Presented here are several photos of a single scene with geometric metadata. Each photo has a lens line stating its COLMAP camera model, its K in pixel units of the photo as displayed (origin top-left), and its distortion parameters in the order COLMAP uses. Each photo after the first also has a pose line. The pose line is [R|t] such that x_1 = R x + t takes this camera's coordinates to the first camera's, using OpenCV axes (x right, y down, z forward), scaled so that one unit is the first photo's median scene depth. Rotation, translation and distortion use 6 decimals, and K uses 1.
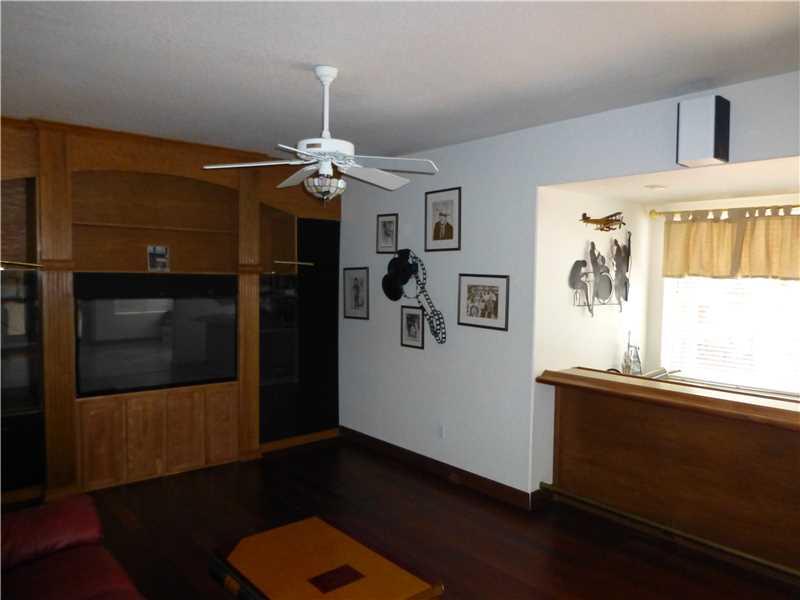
lens RADIAL K [[573.5, 0, 400.0], [0, 573.5, 300.0], [0, 0, 1]] dist [-0.006770, 0.000275]
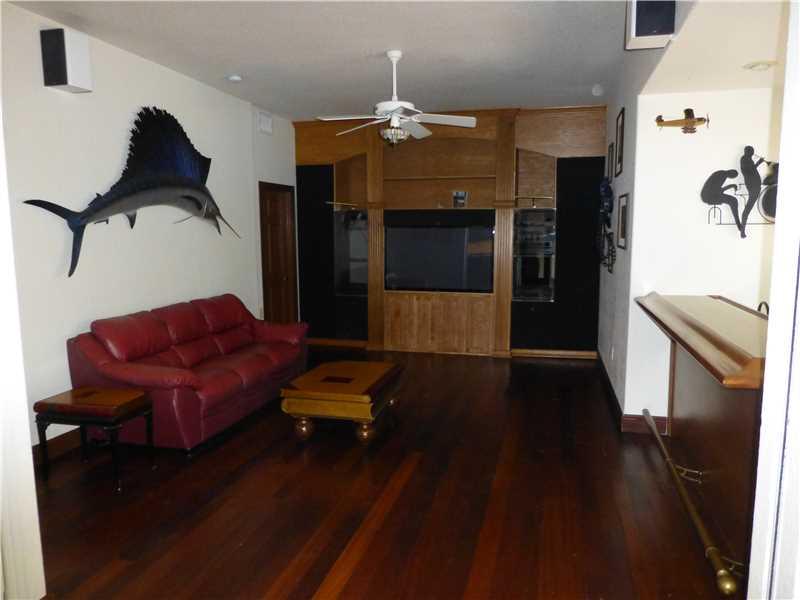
lens RADIAL K [[573.5, 0, 400.0], [0, 573.5, 300.0], [0, 0, 1]] dist [-0.006770, 0.000275]
pose [[0.563580, 0.085870, -0.821586, 0.748450], [-0.034089, 0.996153, 0.080732, 0.069376], [0.825358, -0.017492, 0.564339, 0.122251]]
